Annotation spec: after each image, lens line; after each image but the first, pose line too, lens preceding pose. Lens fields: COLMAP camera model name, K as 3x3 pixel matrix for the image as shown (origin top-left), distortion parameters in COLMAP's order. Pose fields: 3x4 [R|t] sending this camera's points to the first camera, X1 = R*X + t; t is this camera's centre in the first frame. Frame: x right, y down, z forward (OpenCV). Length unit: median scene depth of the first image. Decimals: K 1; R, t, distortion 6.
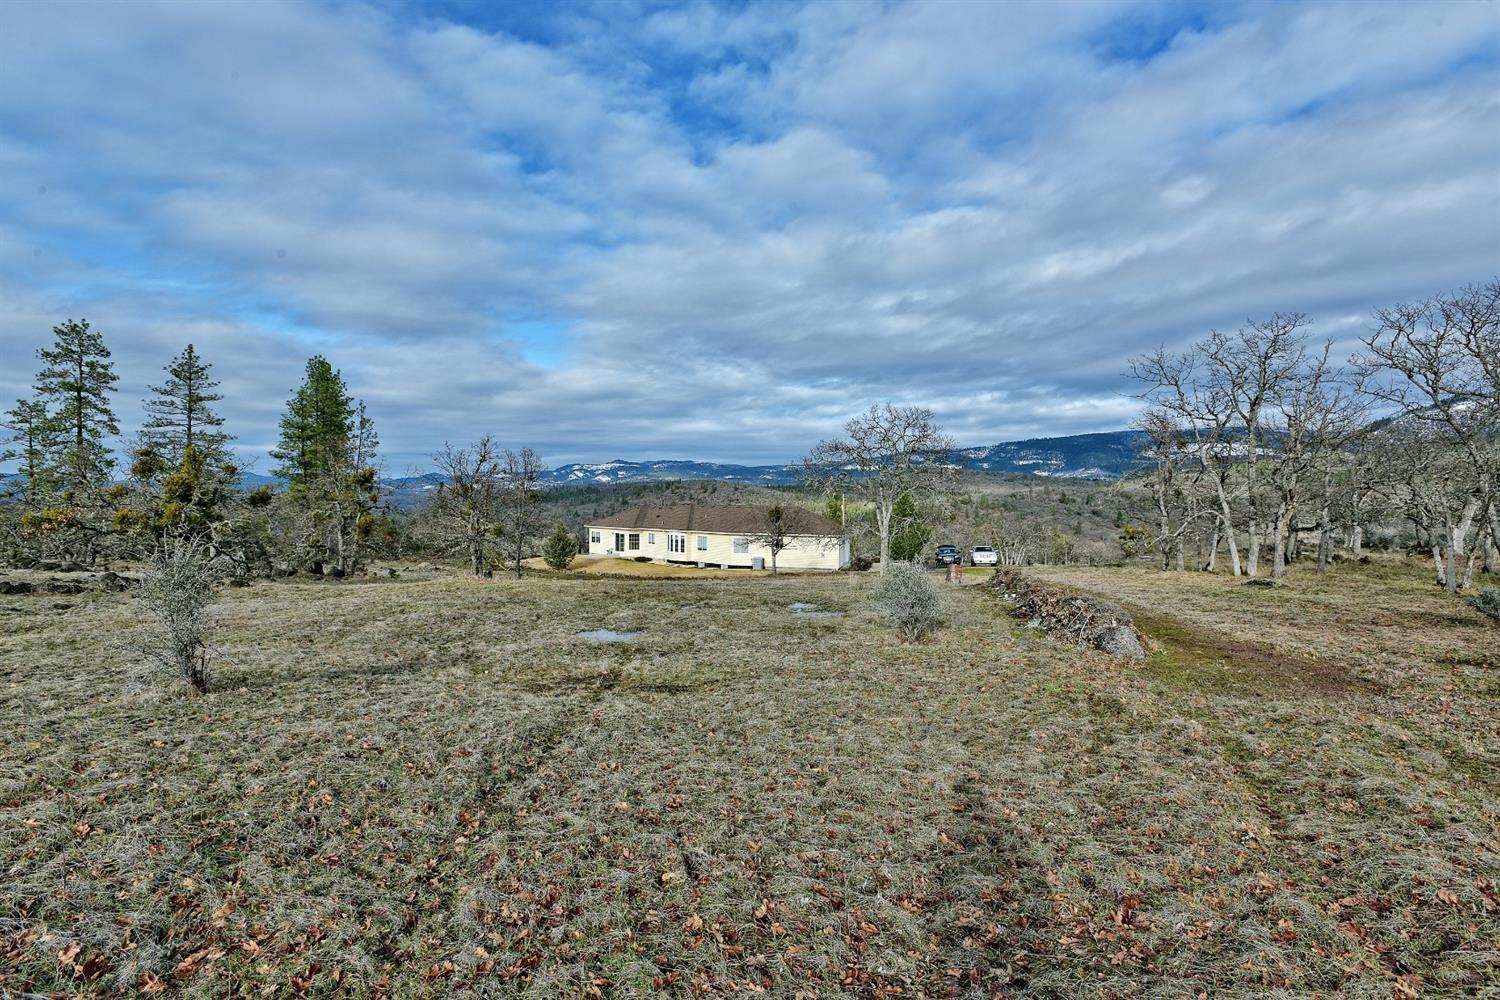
lens RADIAL K [[721.2, 0, 750.0], [0, 721.2, 500.0], [0, 0, 1]] dist [-0.014695, -0.000188]
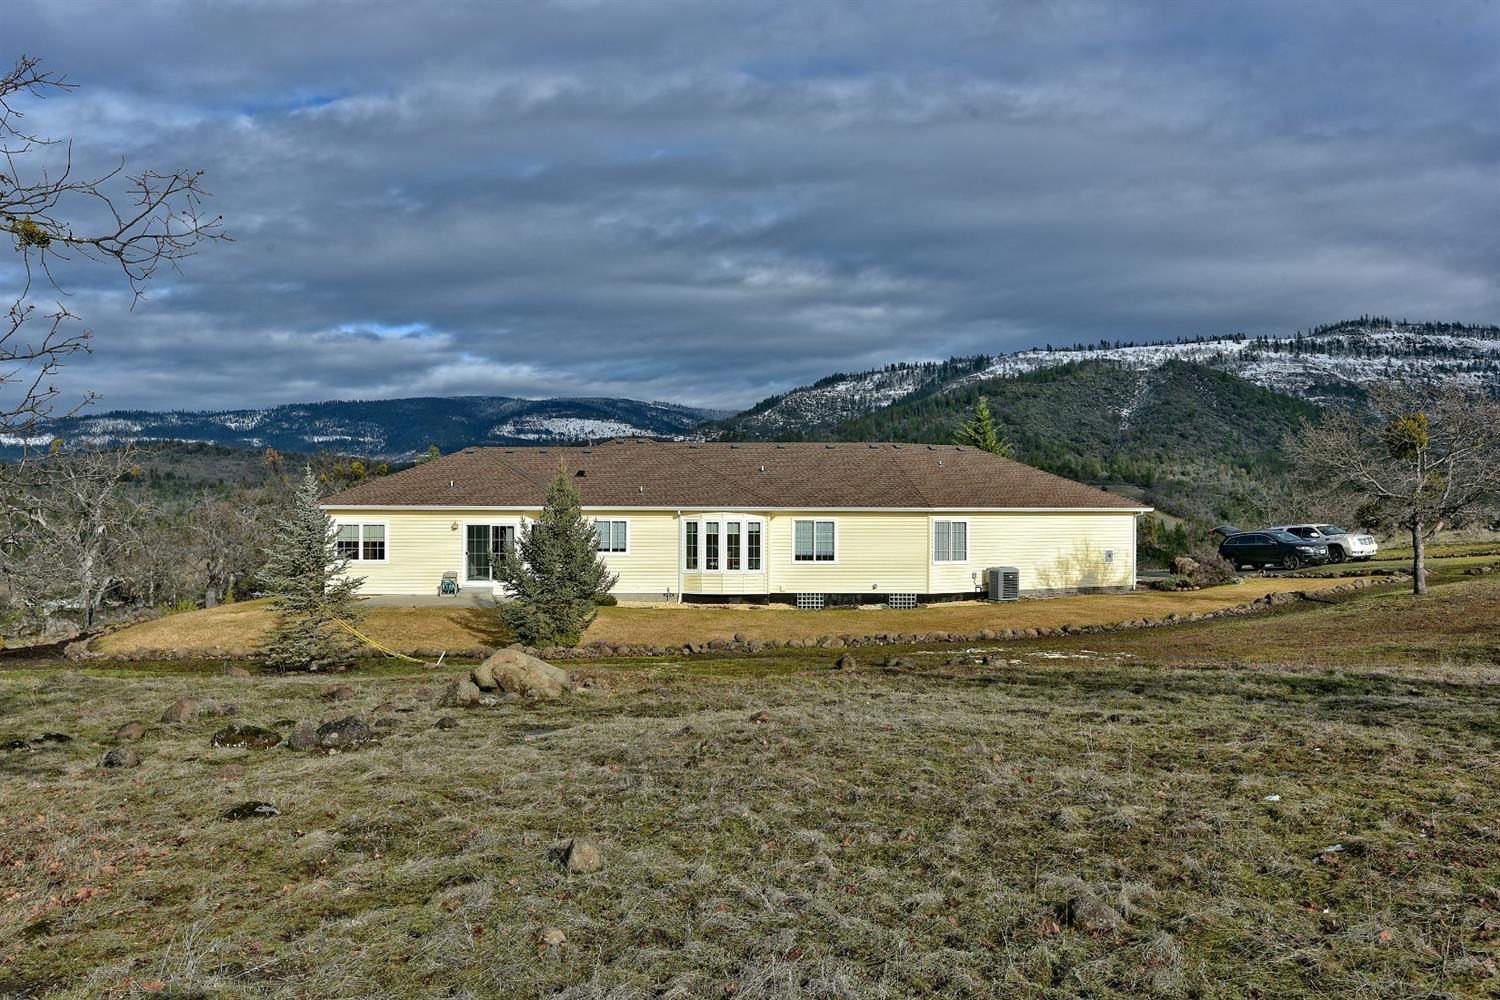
lens RADIAL K [[1120.1, 0, 750.0], [0, 1120.1, 500.0], [0, 0, 1]] dist [-0.000405, 0.000045]
pose [[0.731091, -0.007294, 0.682241, -0.463052], [0.006650, 0.999972, 0.003565, 0.036670], [-0.682248, 0.001931, 0.731118, 0.597097]]
